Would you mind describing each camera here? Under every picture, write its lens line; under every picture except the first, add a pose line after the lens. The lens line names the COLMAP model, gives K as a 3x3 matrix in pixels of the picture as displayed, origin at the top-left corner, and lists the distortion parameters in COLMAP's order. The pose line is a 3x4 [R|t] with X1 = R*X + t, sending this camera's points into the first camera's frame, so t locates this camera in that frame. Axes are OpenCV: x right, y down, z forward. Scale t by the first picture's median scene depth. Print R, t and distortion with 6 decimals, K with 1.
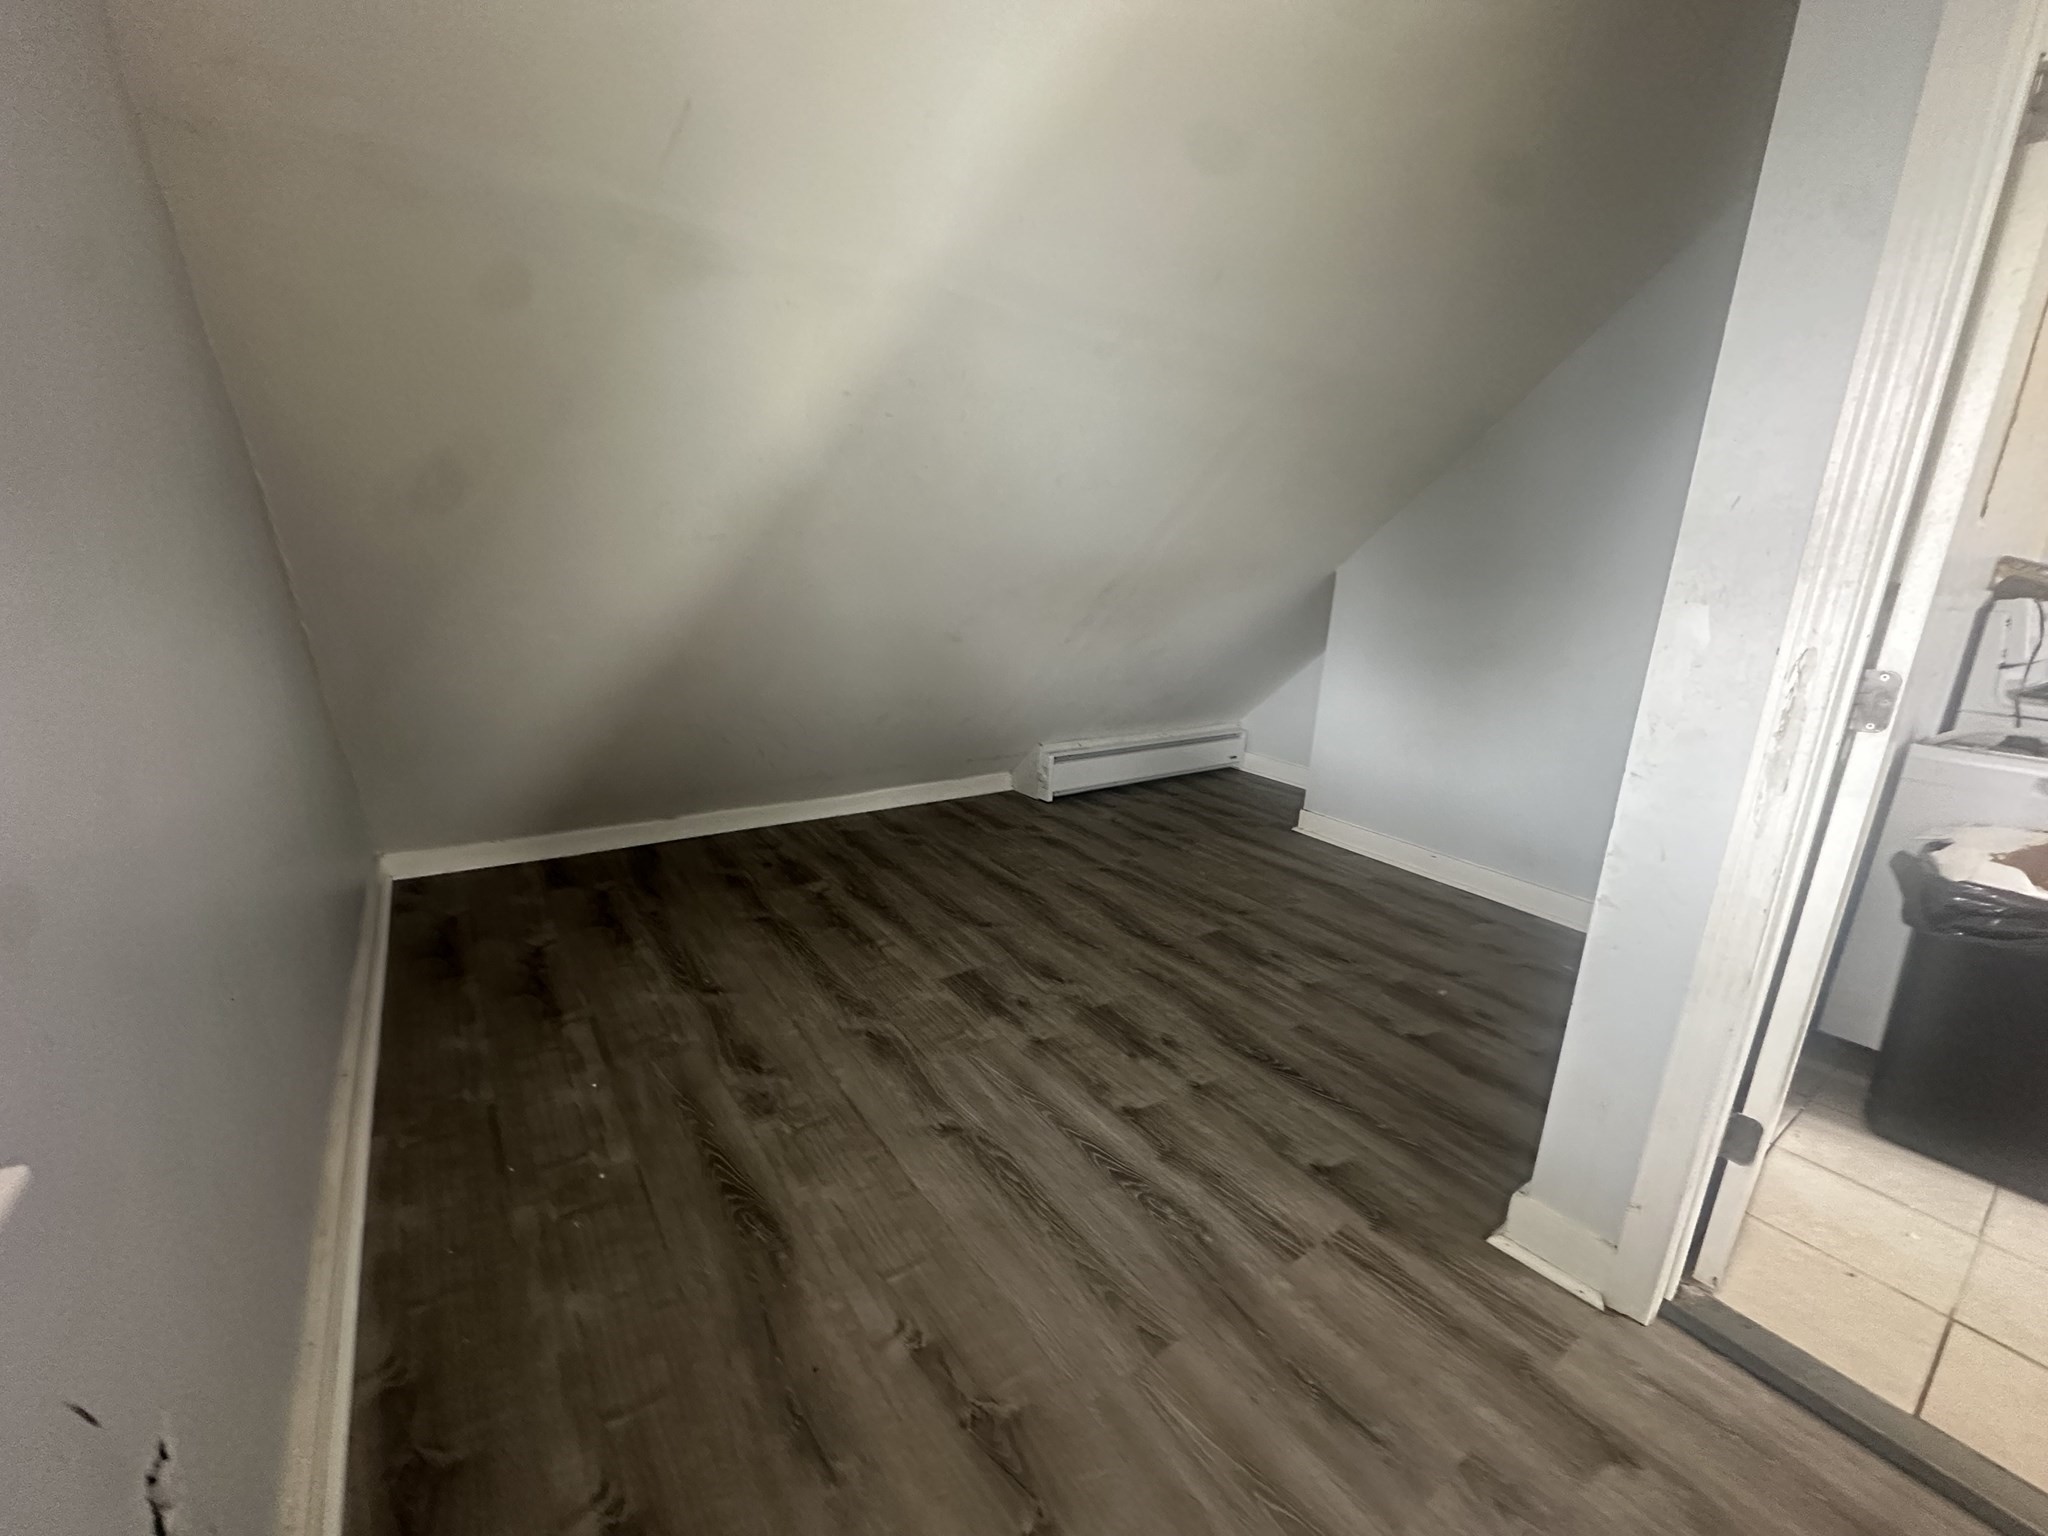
lens RADIAL K [[824.9, 0, 1020.6], [0, 824.9, 768.7], [0, 0, 1]] dist [0.001076, -0.000461]
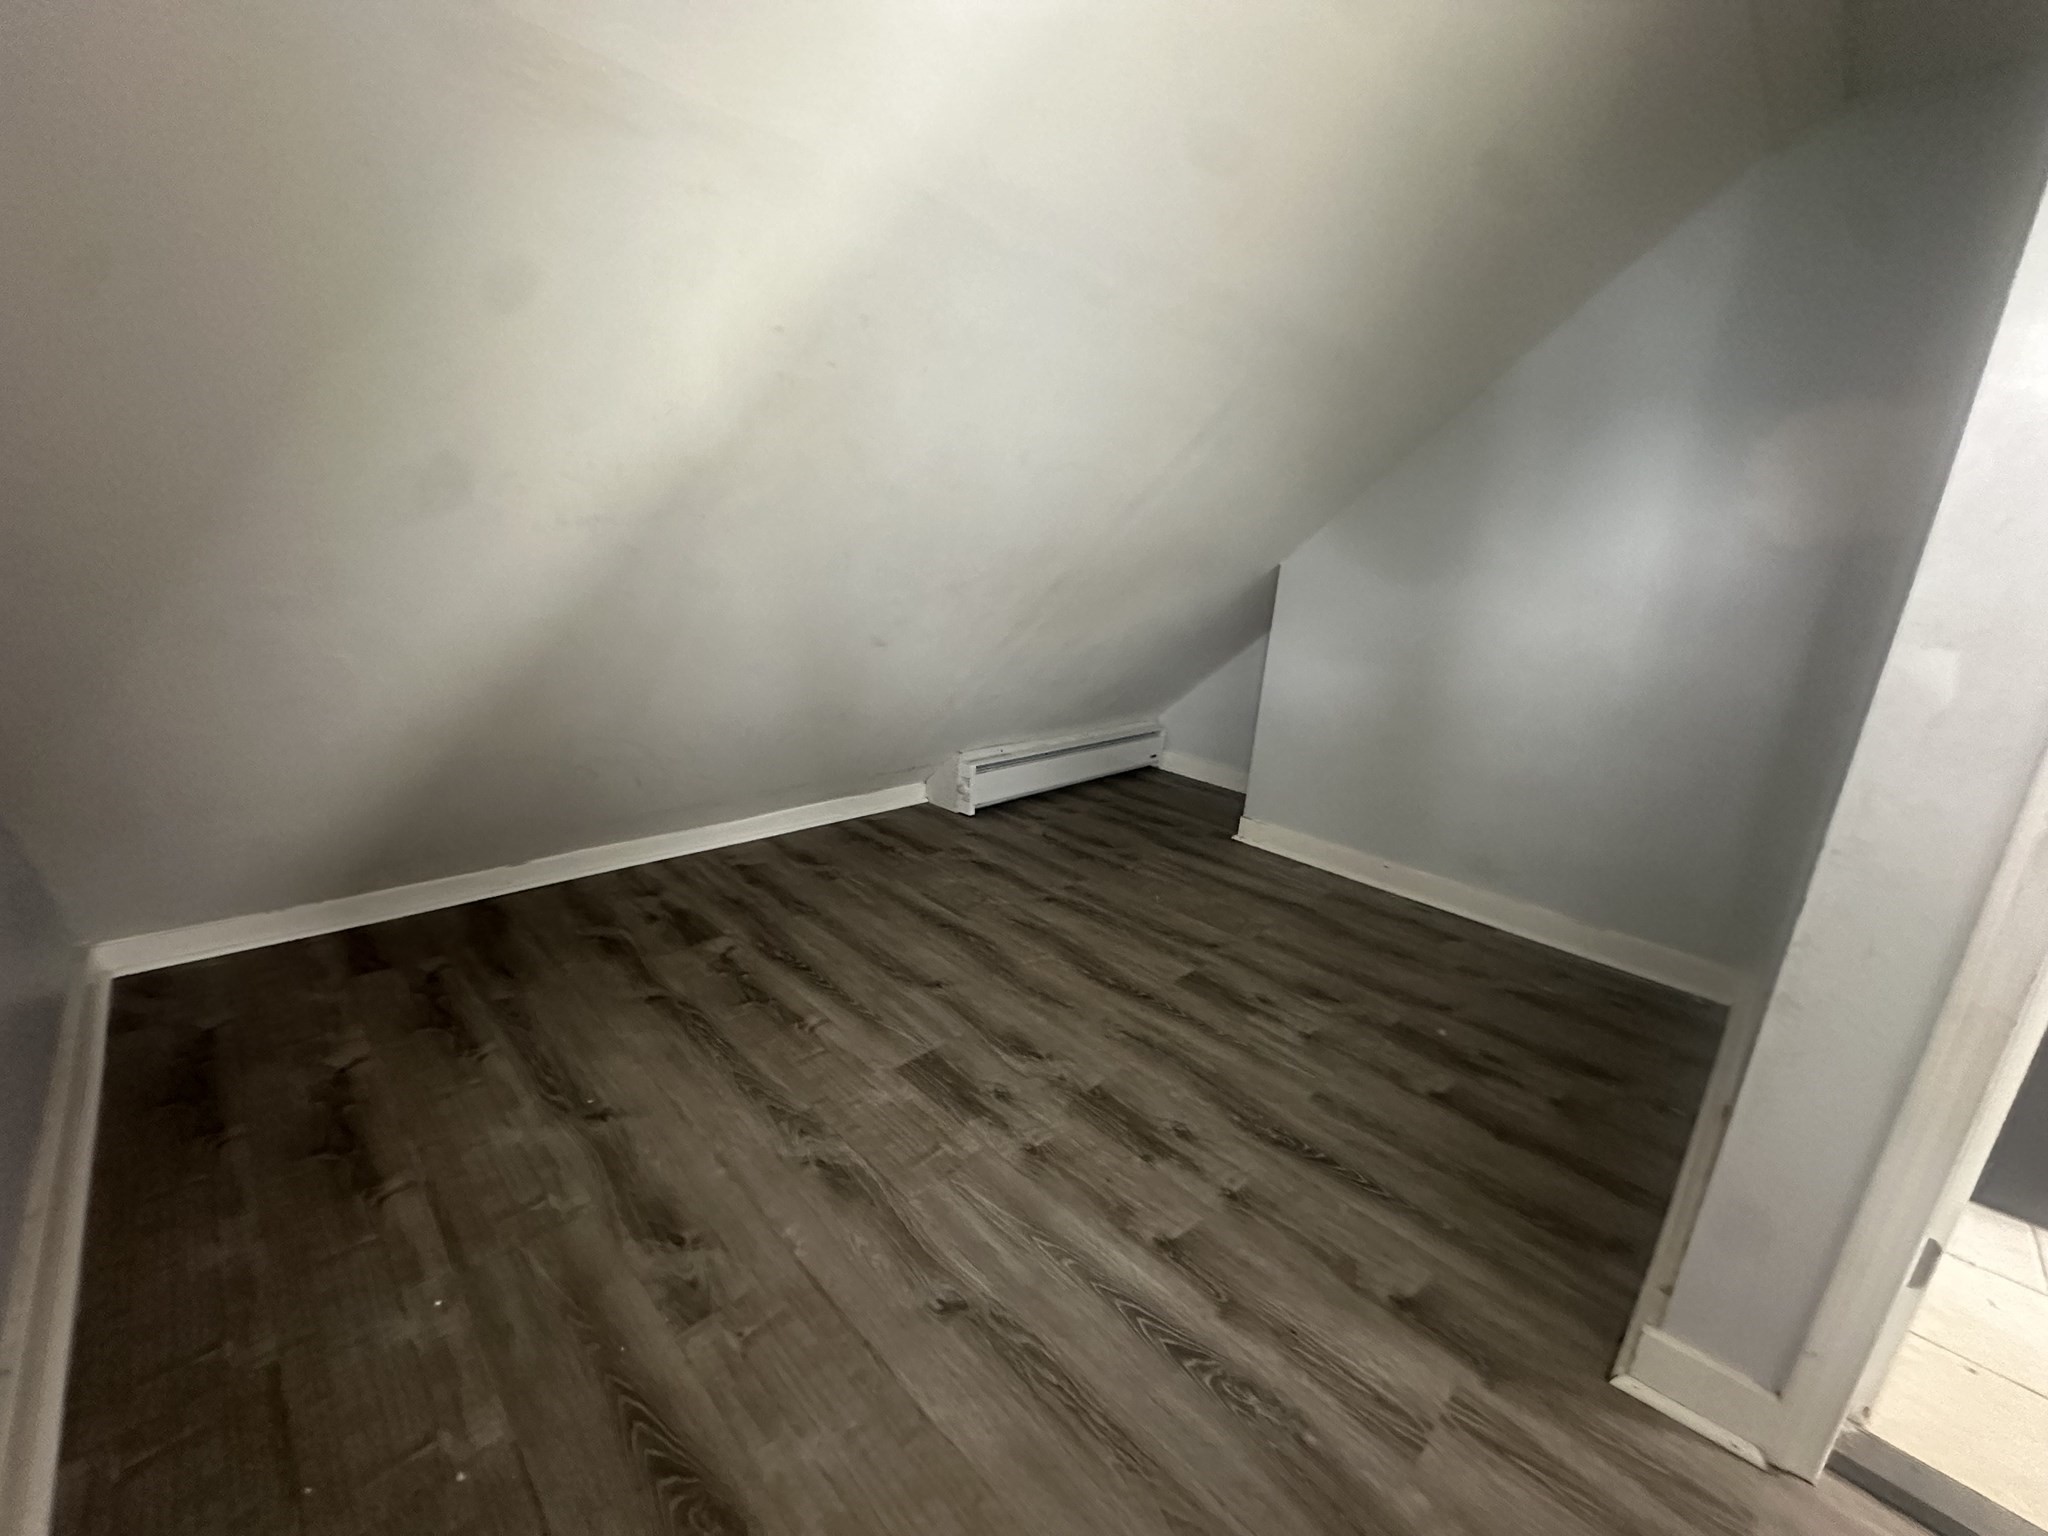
lens RADIAL K [[824.9, 0, 1025.7], [0, 824.9, 769.7], [0, 0, 1]] dist [0.001076, -0.000461]
pose [[0.985451, -0.027576, 0.167706, -0.111852], [0.022833, 0.999285, 0.030142, -0.071443], [-0.168418, -0.025874, 0.985376, 0.202727]]
